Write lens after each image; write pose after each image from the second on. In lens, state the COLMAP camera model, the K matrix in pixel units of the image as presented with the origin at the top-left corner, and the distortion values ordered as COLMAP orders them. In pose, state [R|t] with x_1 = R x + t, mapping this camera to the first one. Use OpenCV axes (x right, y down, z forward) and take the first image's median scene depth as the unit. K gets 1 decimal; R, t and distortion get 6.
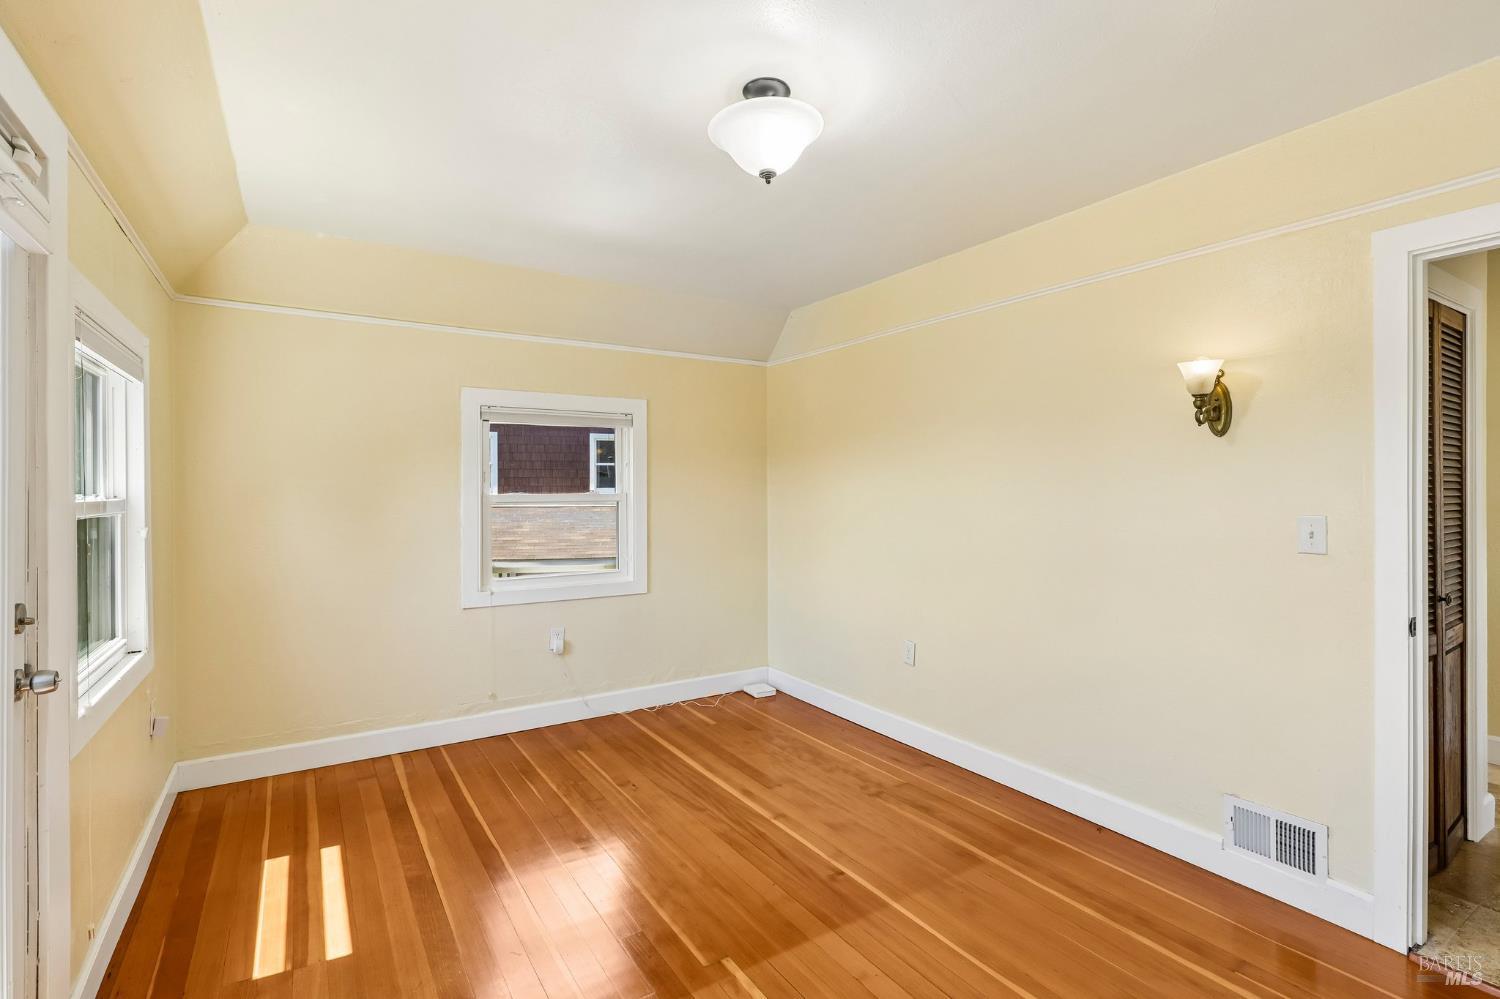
lens RADIAL K [[691.5, 0, 751.5], [0, 691.5, 497.8], [0, 0, 1]] dist [0.000119, 0.000261]
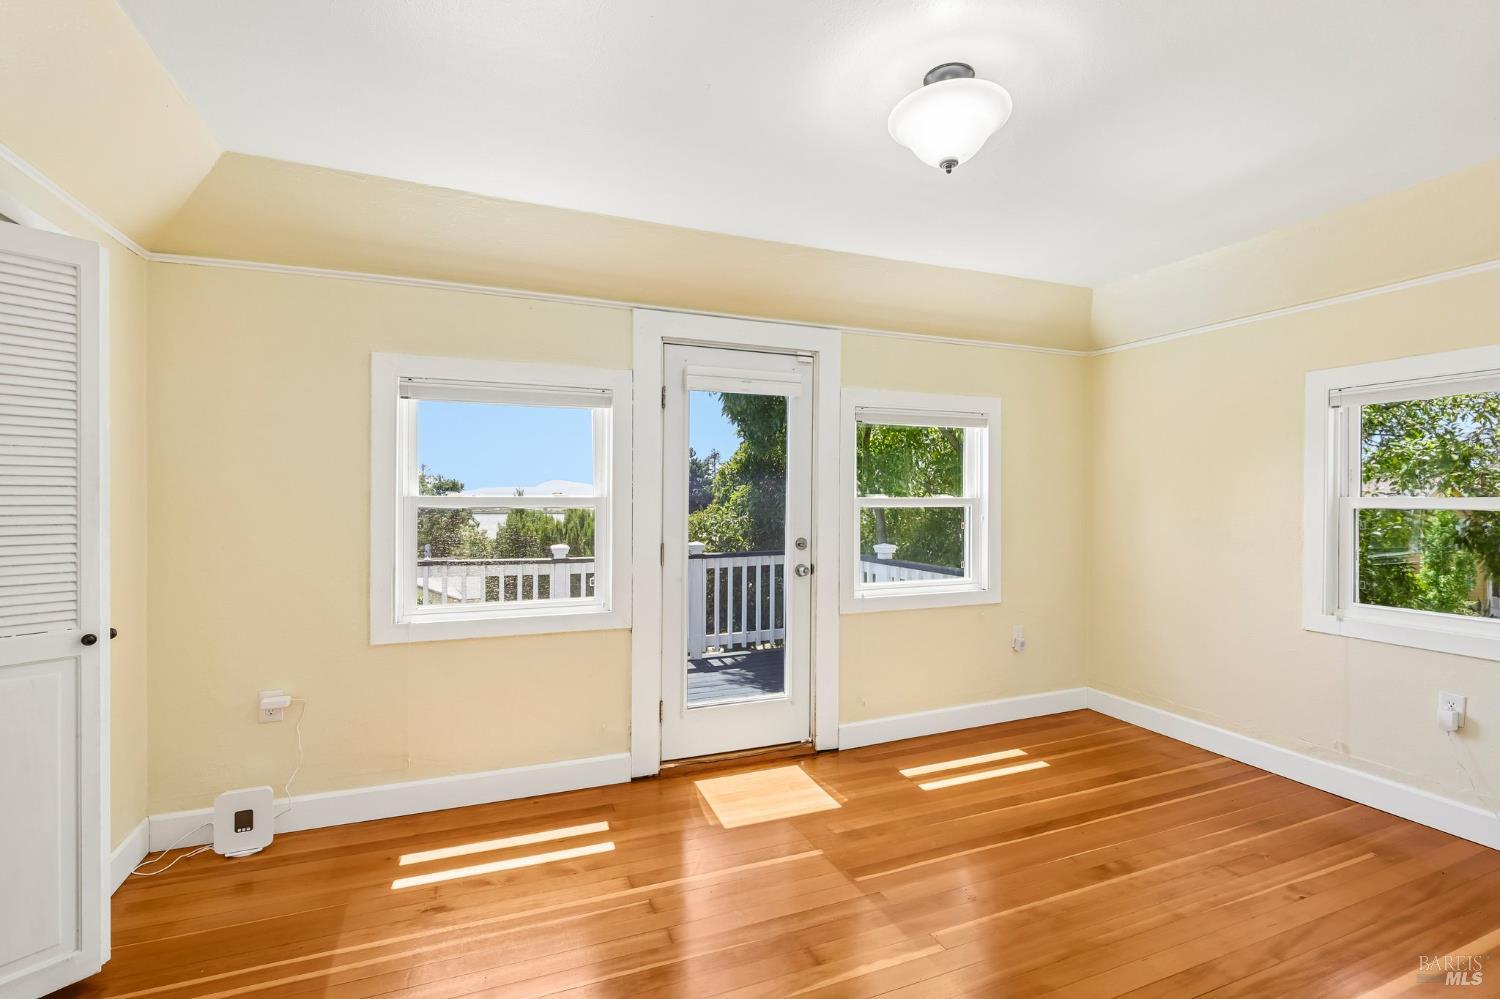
lens RADIAL K [[691.5, 0, 751.5], [0, 691.5, 497.8], [0, 0, 1]] dist [0.000119, 0.000261]
pose [[-0.175034, 0.002240, -0.984560, 0.631721], [-0.008138, 0.999960, 0.003722, 0.004373], [0.984529, 0.008664, -0.175008, 0.559830]]
